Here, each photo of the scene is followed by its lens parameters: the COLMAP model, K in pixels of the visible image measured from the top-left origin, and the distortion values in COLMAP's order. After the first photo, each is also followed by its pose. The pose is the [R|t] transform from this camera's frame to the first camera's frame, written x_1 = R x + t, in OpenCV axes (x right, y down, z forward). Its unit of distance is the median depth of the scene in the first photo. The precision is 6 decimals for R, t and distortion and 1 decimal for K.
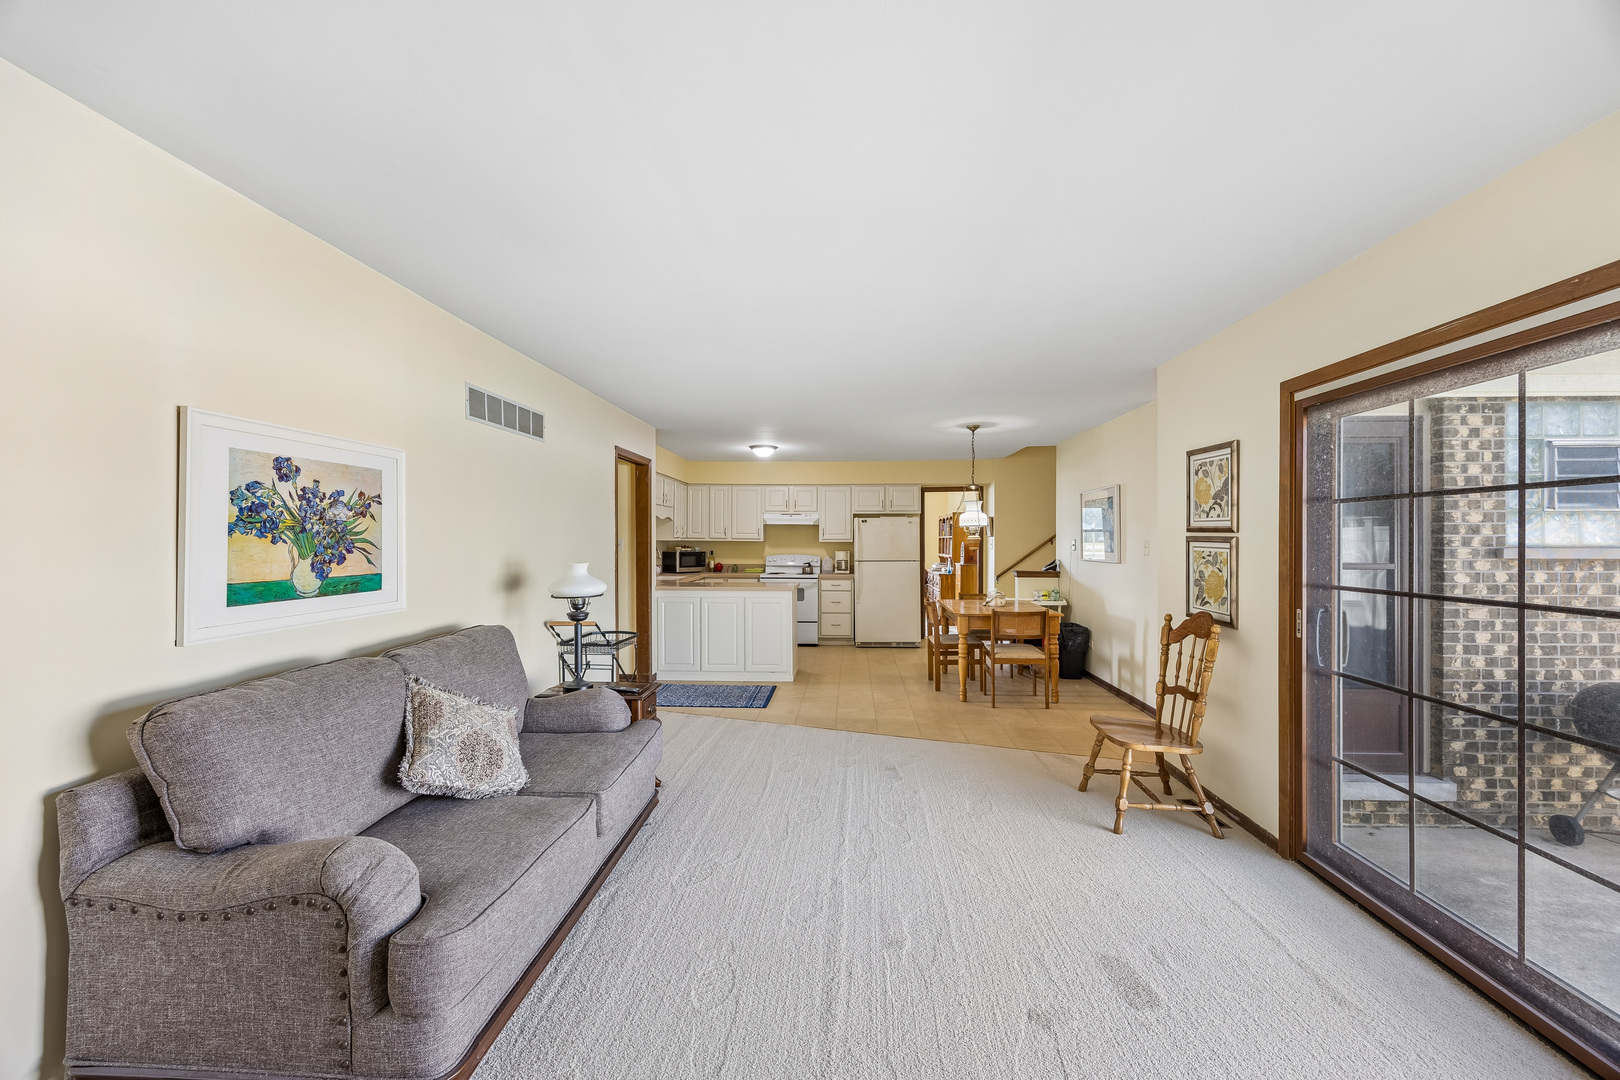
lens RADIAL K [[619.0, 0, 819.6], [0, 619.0, 532.3], [0, 0, 1]] dist [-0.001154, -0.000409]
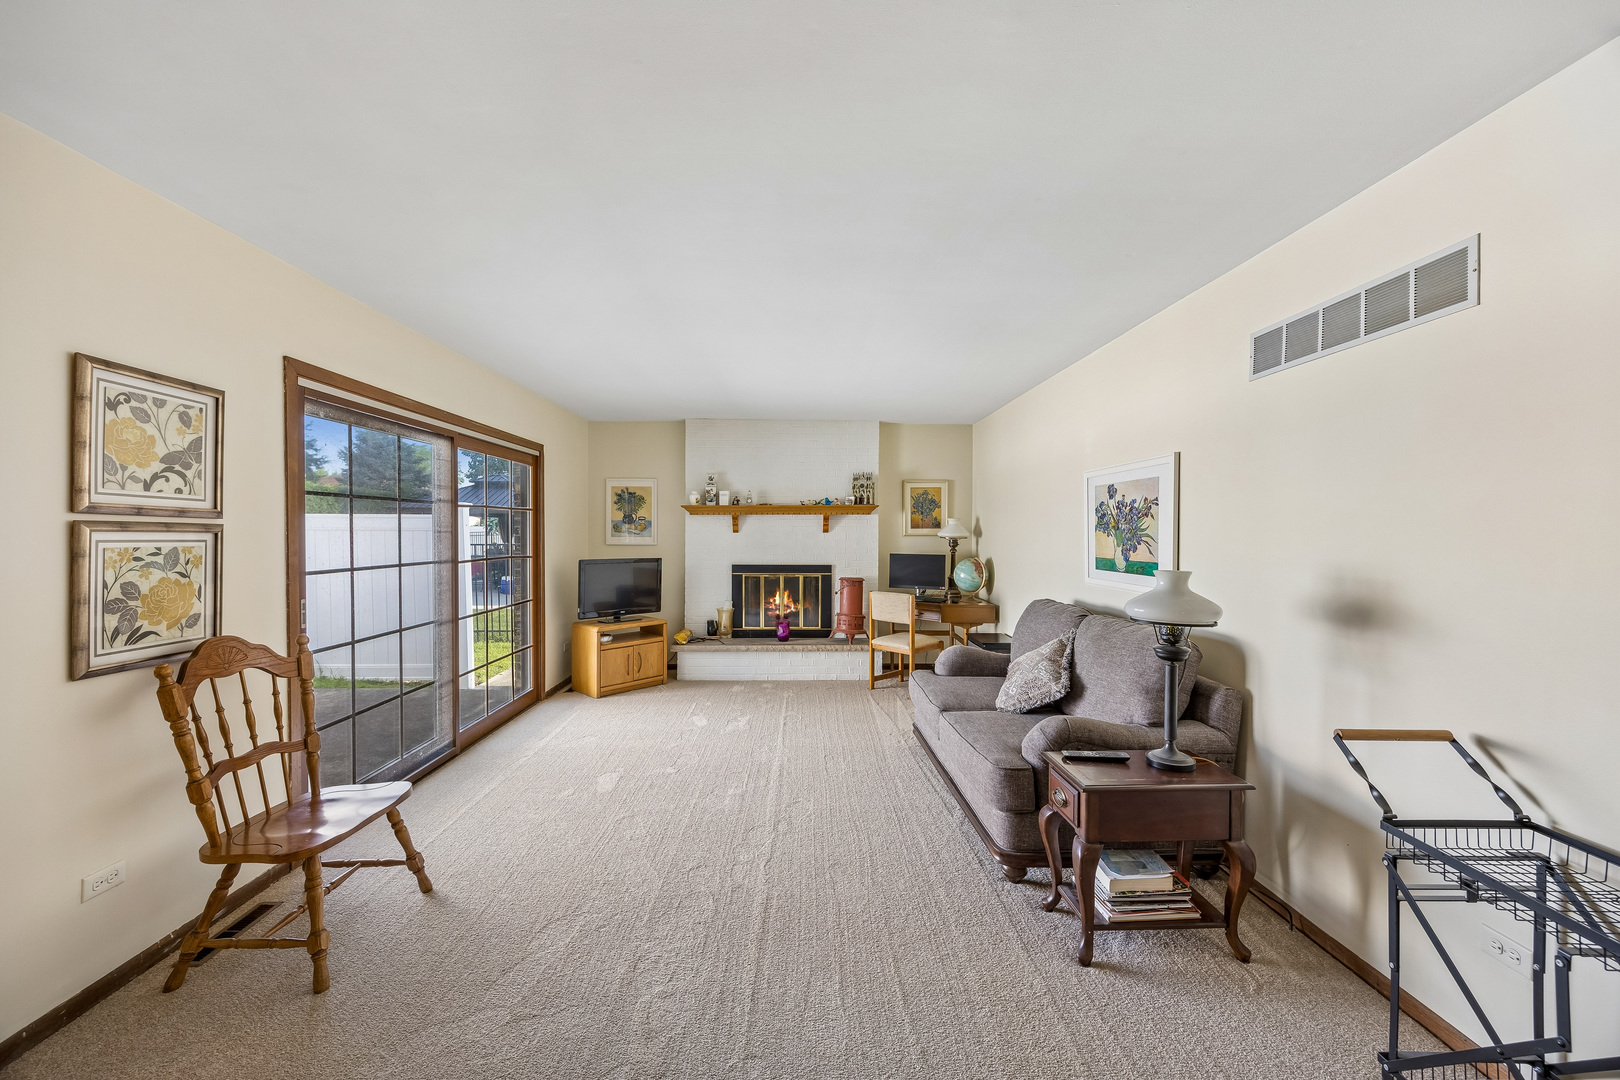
lens RADIAL K [[619.0, 0, 814.2], [0, 619.0, 532.5], [0, 0, 1]] dist [-0.001154, -0.000409]
pose [[-0.996768, -0.007167, -0.080008, 0.051310], [-0.006494, 0.999941, -0.008676, 0.022829], [0.080066, -0.008129, -0.996756, 2.200394]]
